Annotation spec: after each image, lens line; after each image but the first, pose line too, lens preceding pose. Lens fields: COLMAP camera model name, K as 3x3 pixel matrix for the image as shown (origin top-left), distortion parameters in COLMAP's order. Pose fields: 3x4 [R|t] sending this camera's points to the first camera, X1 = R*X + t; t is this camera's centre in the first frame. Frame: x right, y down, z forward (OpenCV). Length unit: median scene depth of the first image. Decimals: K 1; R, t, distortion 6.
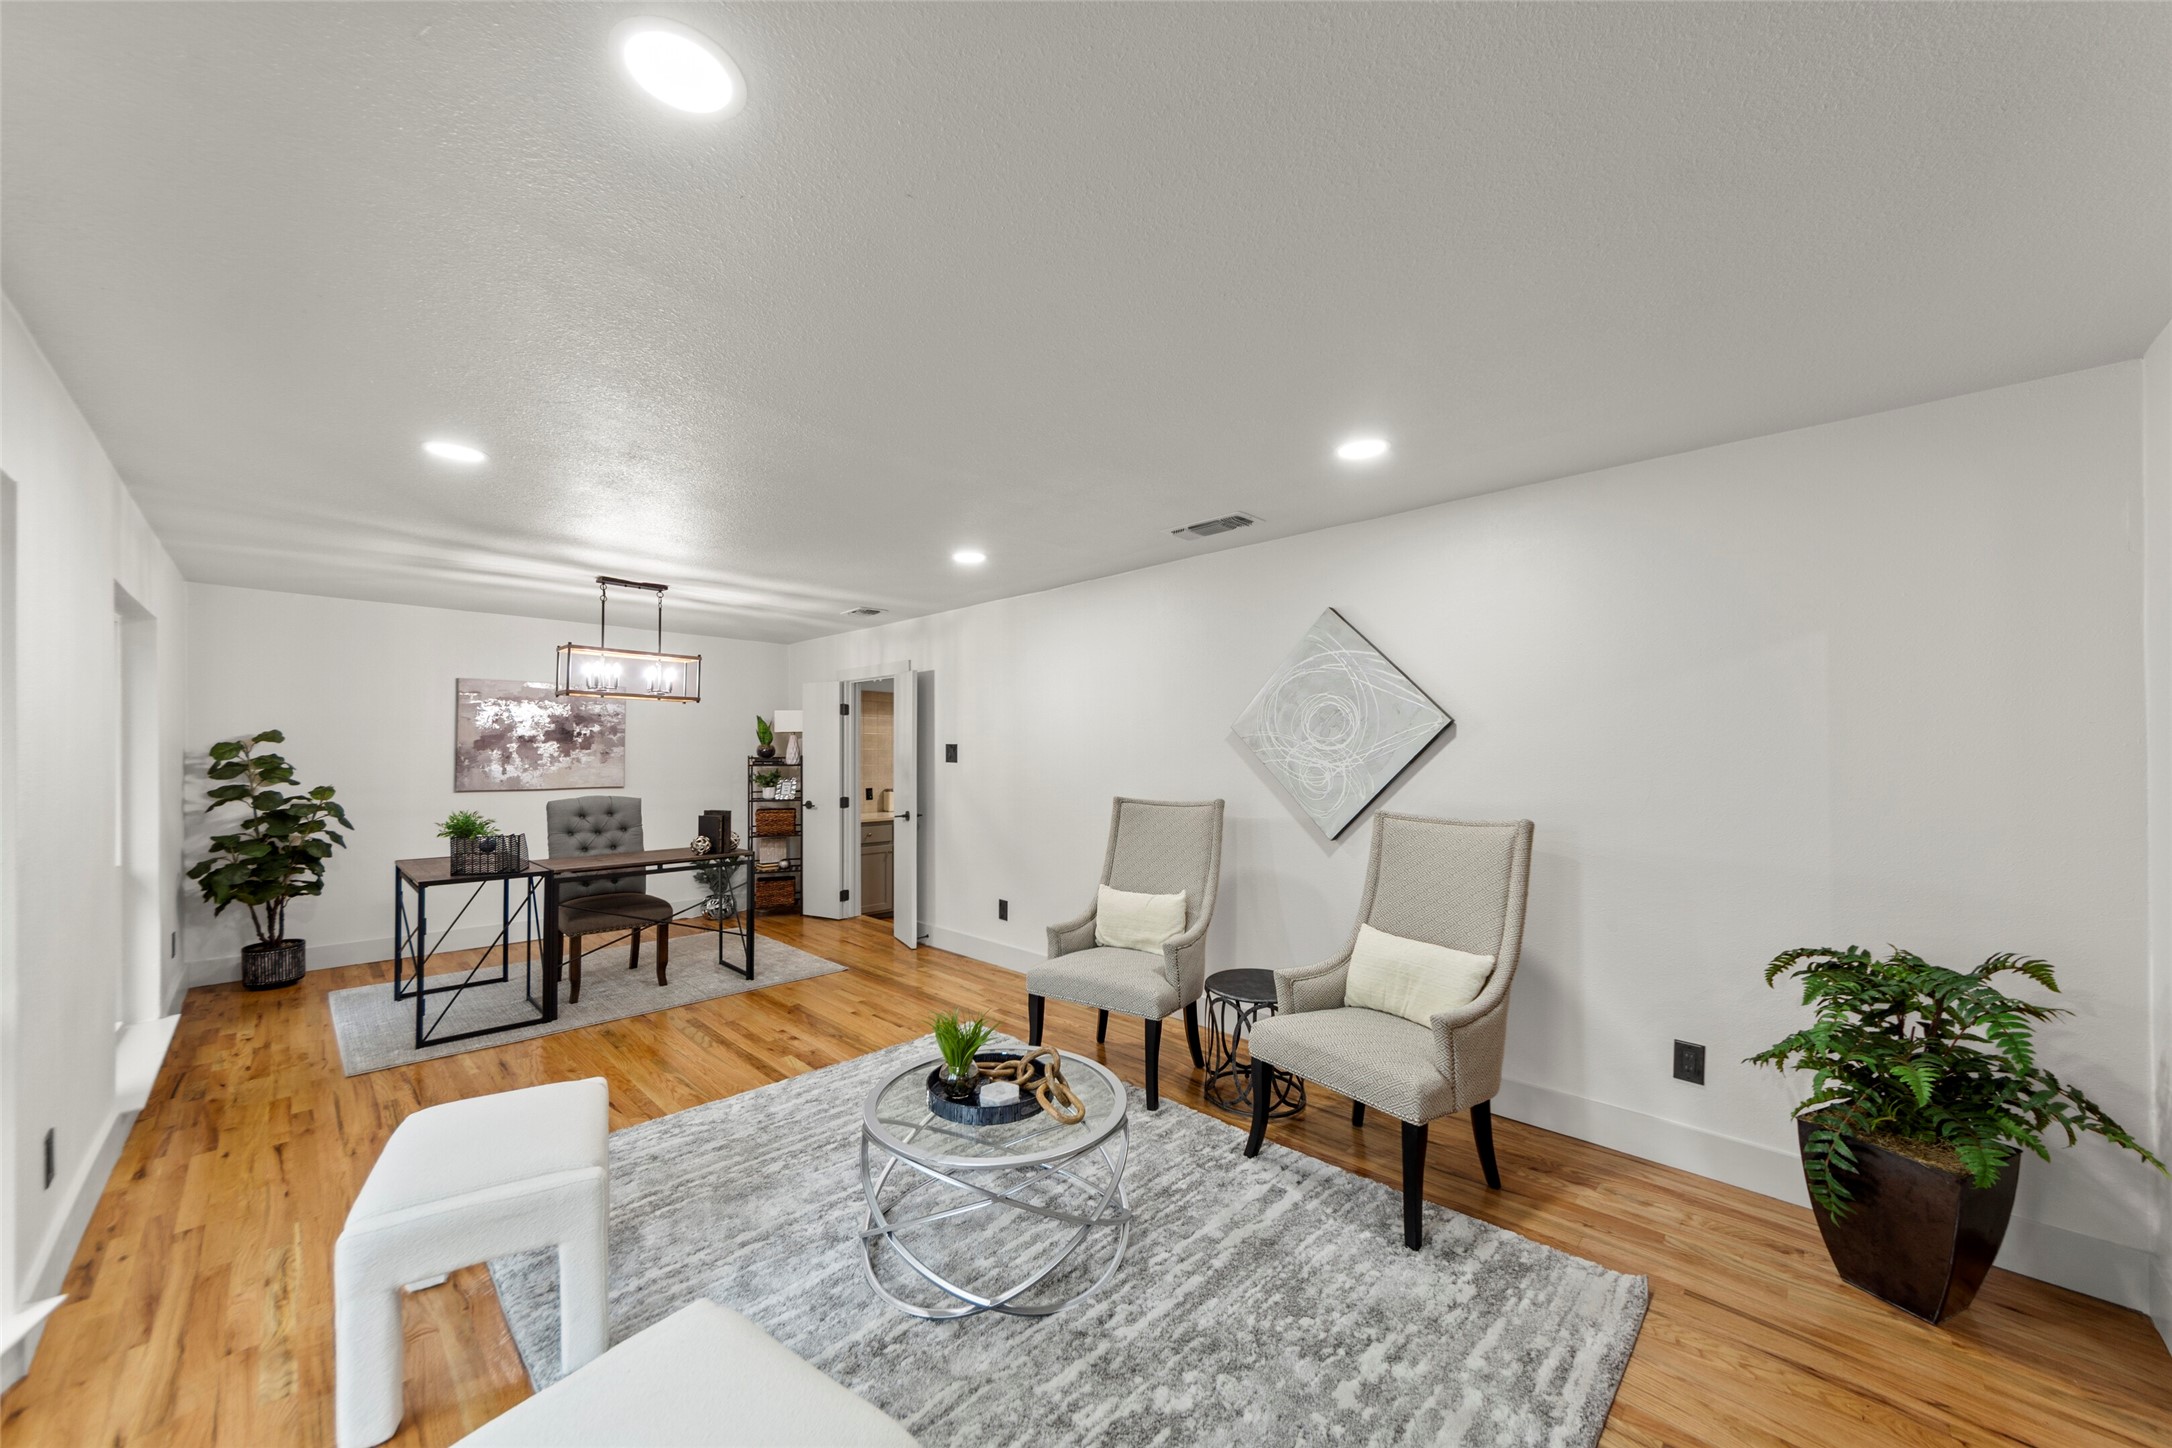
lens RADIAL K [[771.4, 0, 1086.6], [0, 771.4, 743.6], [0, 0, 1]] dist [-0.002755, -0.000234]
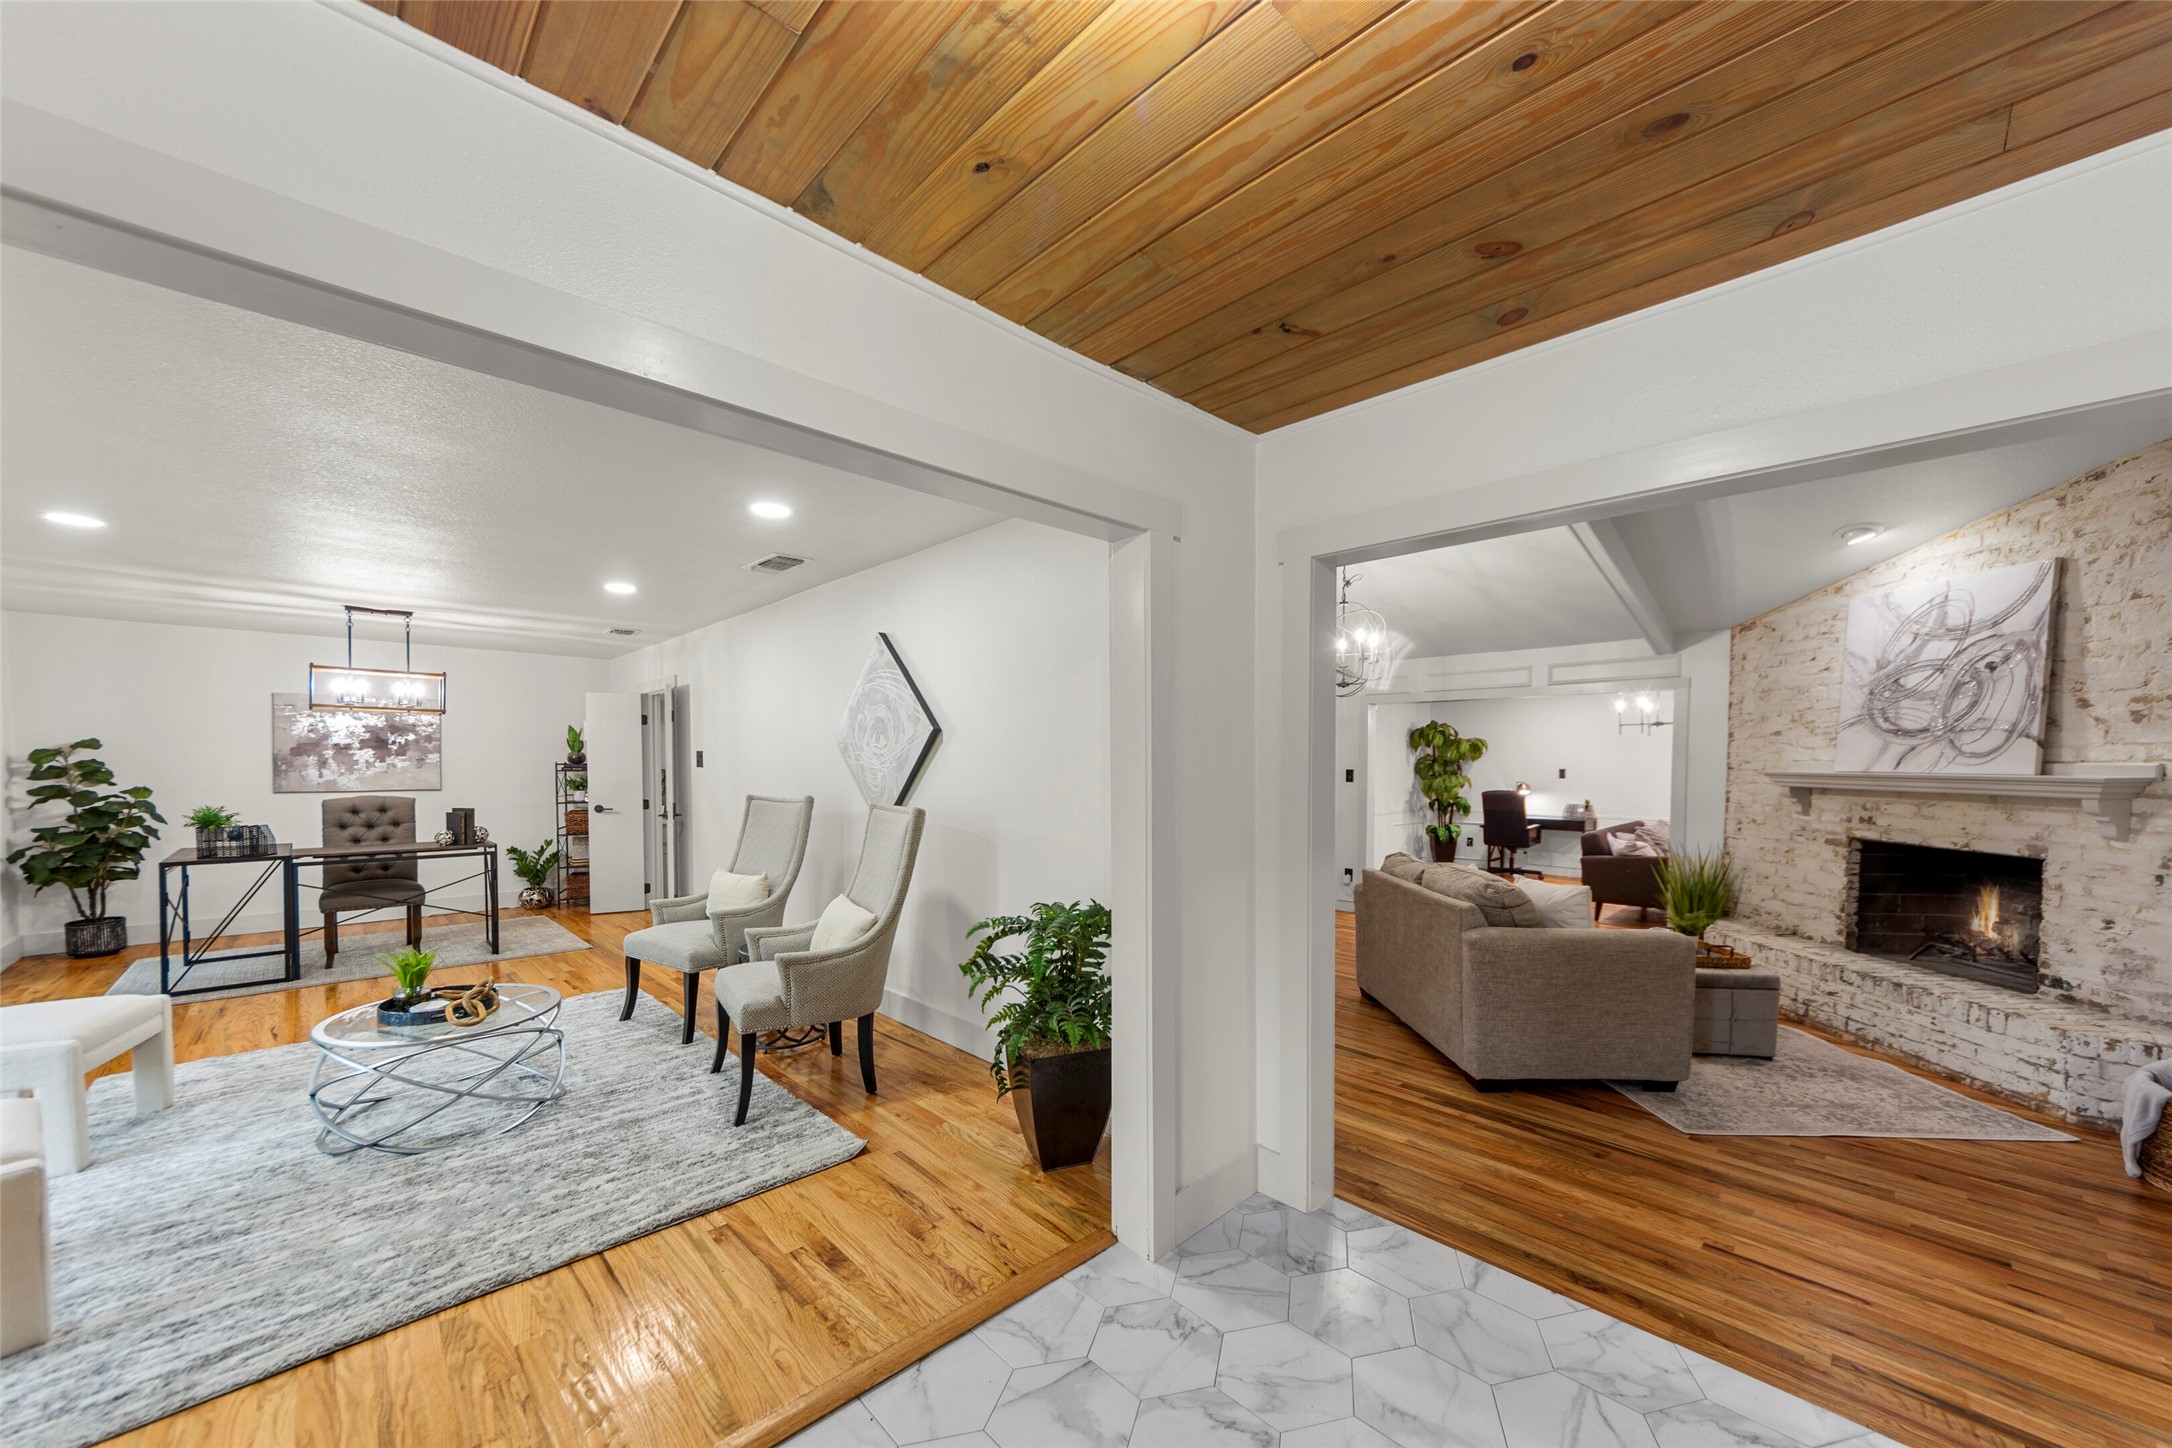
lens RADIAL K [[790.6, 0, 1088.5], [0, 790.6, 784.2], [0, 0, 1]] dist [0.000099, 0.000134]
pose [[0.999409, 0.000497, -0.034358, 0.493841], [0.000817, 0.999269, 0.038223, 0.006855], [0.034352, -0.038228, 0.998678, -0.147647]]
